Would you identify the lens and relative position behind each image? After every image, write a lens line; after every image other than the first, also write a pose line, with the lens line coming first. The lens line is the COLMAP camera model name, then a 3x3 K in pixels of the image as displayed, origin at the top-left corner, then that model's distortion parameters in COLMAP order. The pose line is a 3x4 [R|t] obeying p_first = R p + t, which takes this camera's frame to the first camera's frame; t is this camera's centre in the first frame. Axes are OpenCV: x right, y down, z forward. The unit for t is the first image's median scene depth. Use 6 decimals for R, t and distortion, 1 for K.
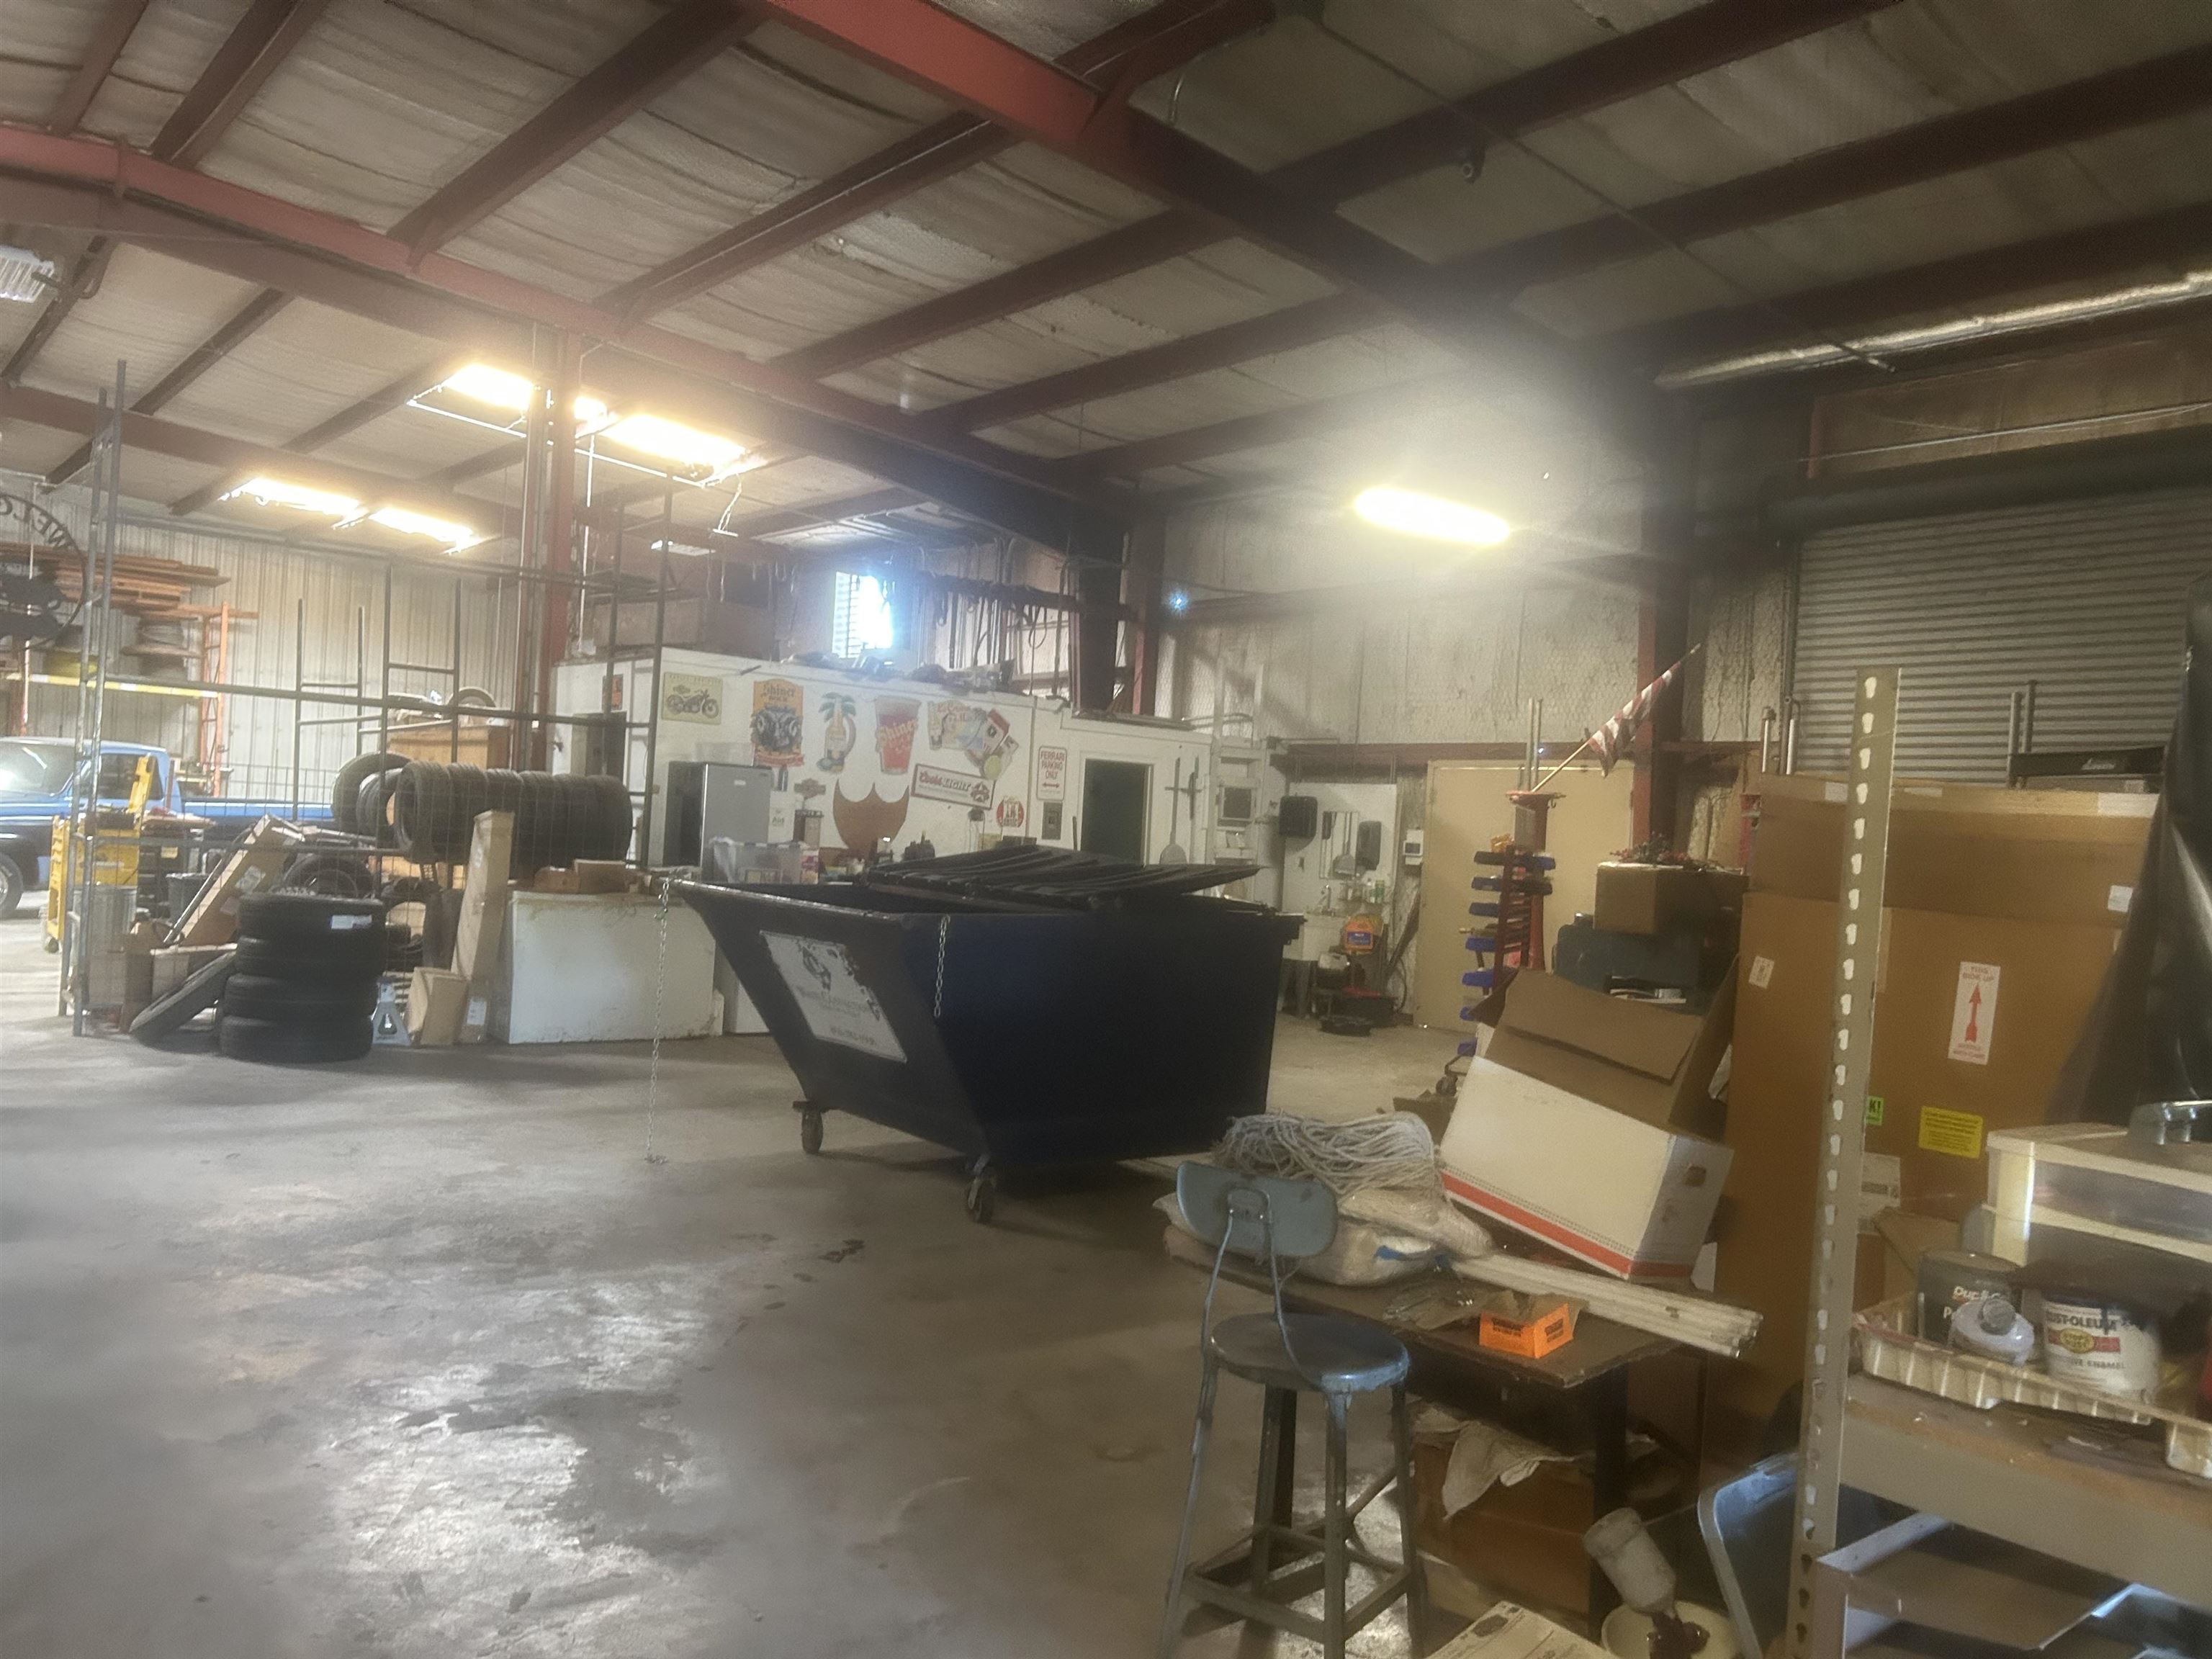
lens RADIAL K [[1658.9, 0, 1108.4], [0, 1658.9, 835.8], [0, 0, 1]] dist [0.035557, -0.040764]
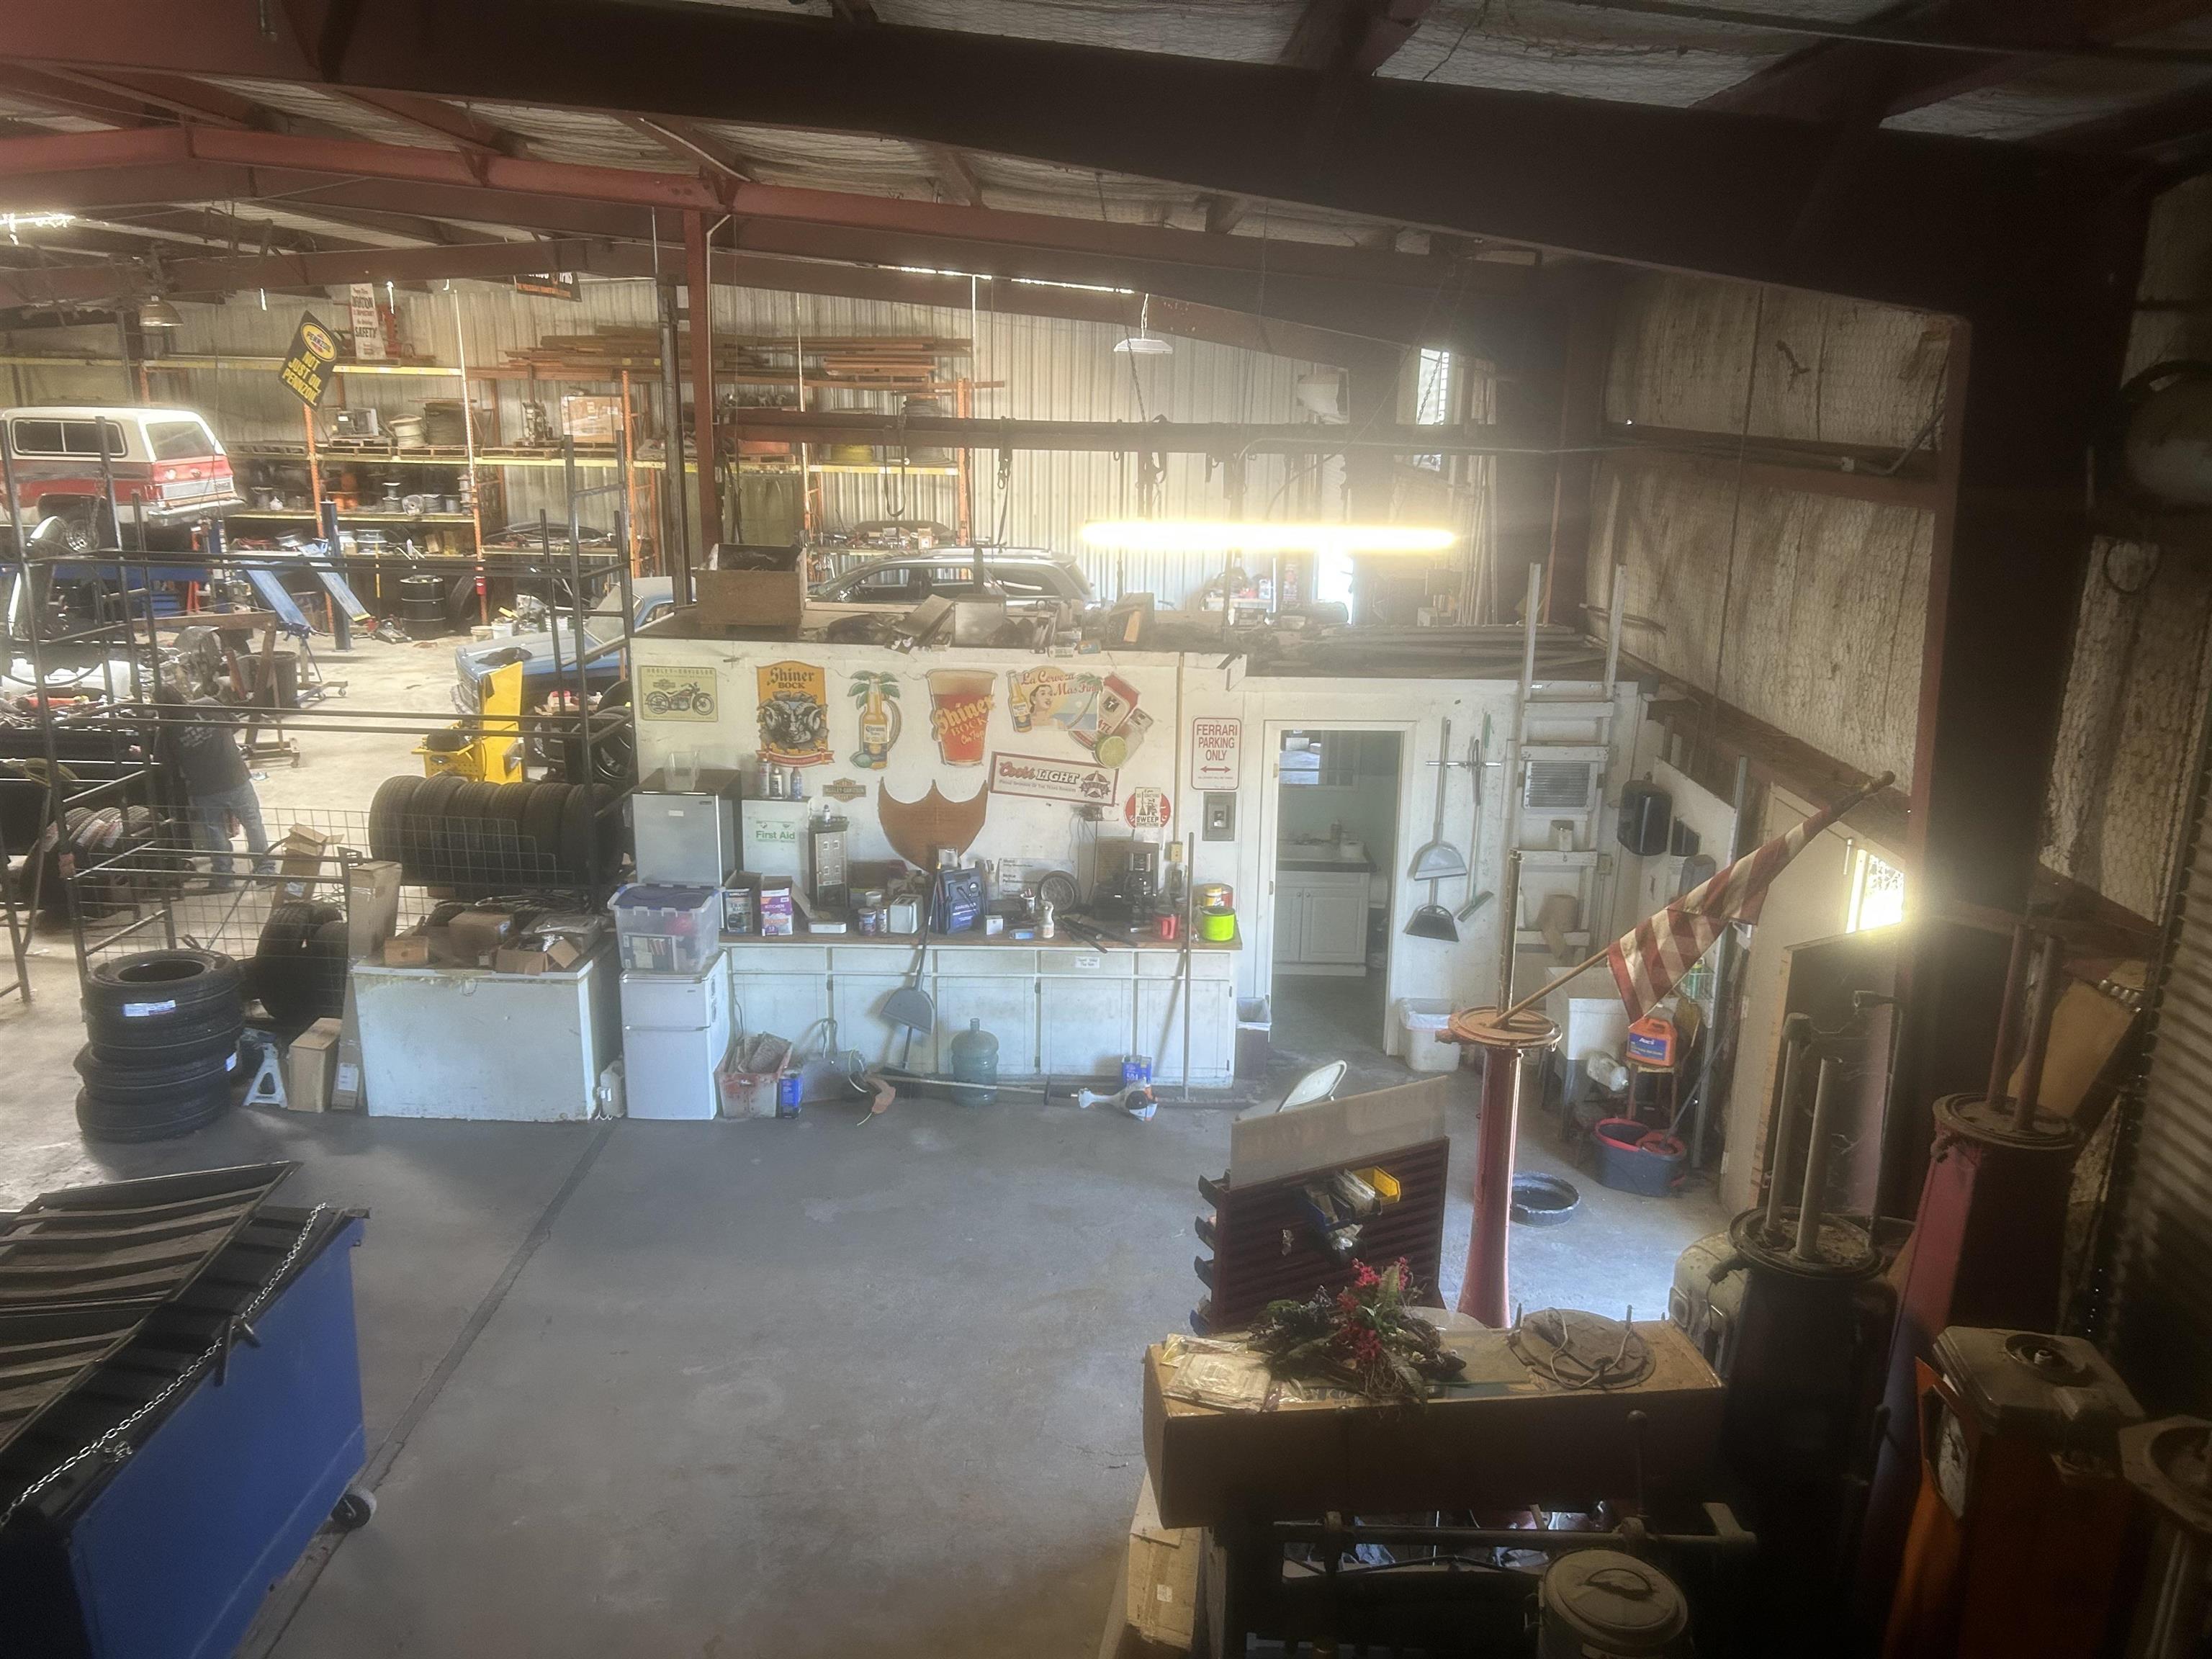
lens RADIAL K [[1658.9, 0, 1127.7], [0, 1658.9, 840.6], [0, 0, 1]] dist [0.035557, -0.040764]
pose [[0.771720, 0.125867, -0.623383, 0.422075], [0.028630, 0.972349, 0.231769, -0.182034], [0.635318, -0.196708, 0.746778, 0.455415]]
